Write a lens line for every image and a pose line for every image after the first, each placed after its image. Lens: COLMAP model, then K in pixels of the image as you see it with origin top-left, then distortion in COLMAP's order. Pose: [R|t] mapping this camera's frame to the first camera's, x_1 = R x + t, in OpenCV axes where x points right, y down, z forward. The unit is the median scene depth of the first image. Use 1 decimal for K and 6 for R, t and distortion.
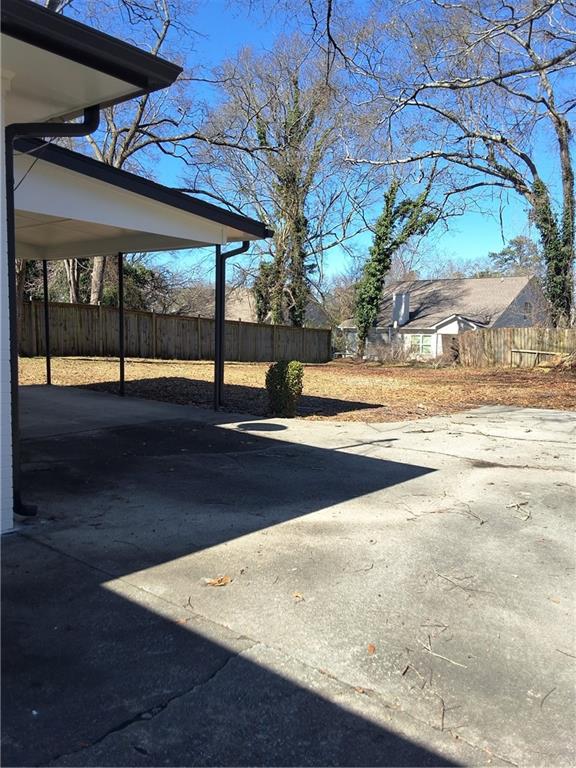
lens RADIAL K [[615.4, 0, 288.4], [0, 615.4, 387.0], [0, 0, 1]] dist [0.122241, -0.198923]
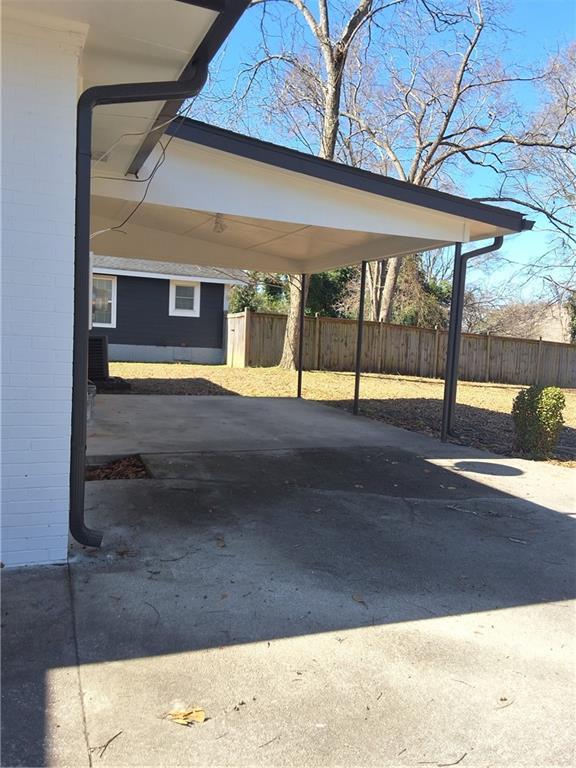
lens RADIAL K [[615.4, 0, 288.4], [0, 615.4, 387.0], [0, 0, 1]] dist [0.122241, -0.198923]
pose [[0.878526, 0.056655, -0.474324, 0.092993], [-0.071844, 0.997318, -0.013943, -0.008086], [0.472262, 0.046326, 0.880240, 0.162241]]
